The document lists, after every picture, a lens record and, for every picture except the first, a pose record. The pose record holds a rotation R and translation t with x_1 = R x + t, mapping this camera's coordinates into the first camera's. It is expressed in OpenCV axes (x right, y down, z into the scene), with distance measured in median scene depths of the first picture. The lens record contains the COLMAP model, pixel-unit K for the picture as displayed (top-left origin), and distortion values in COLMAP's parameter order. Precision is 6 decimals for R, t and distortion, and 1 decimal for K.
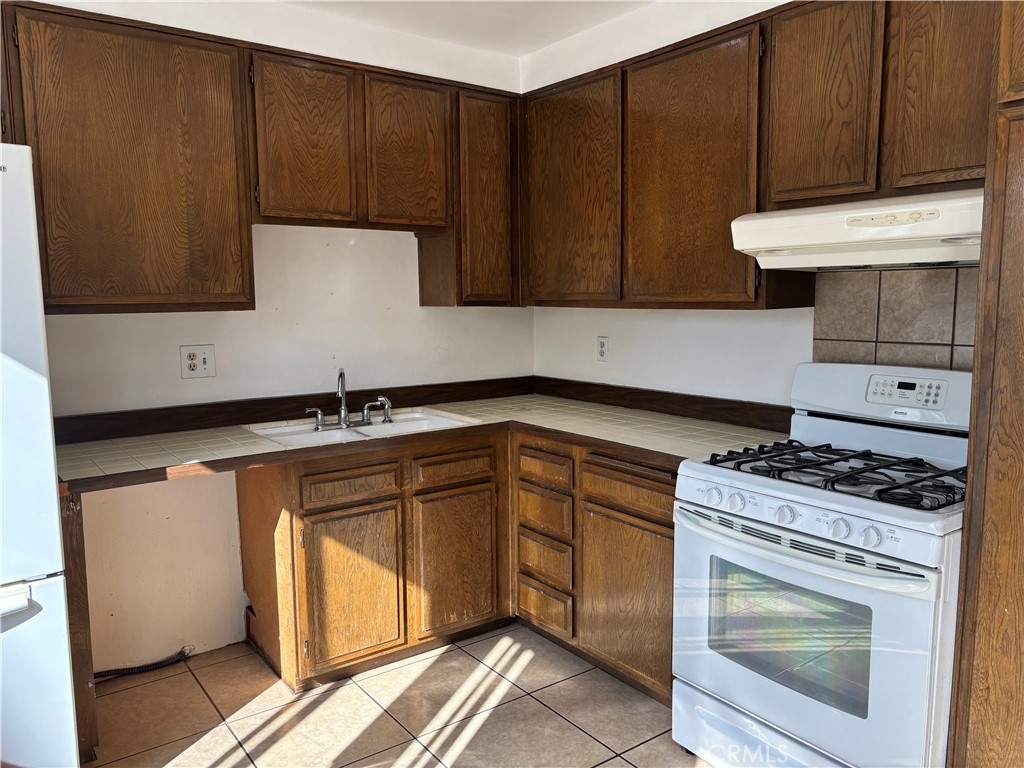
lens RADIAL K [[771.2, 0, 517.6], [0, 771.2, 381.2], [0, 0, 1]] dist [0.052394, -0.055408]
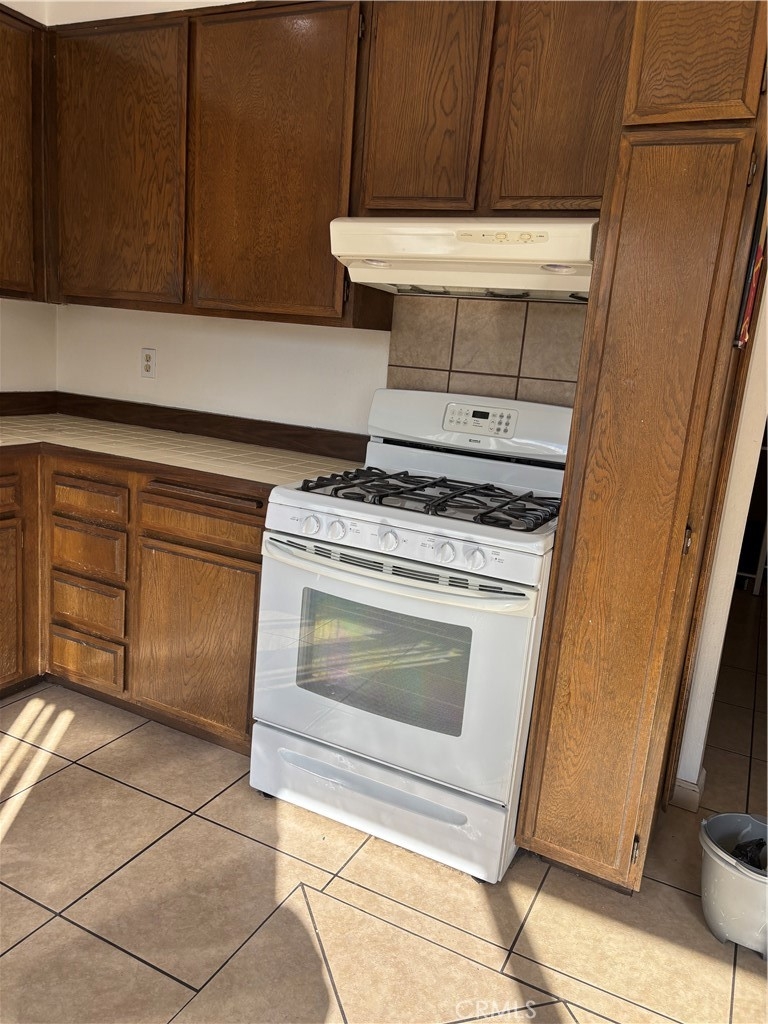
lens RADIAL K [[771.2, 0, 379.3], [0, 771.2, 501.1], [0, 0, 1]] dist [0.052394, -0.055408]
pose [[0.891953, -0.007872, 0.452059, -0.077670], [-0.039865, 0.994585, 0.095977, 0.025872], [-0.450367, -0.103628, 0.886809, 0.137293]]
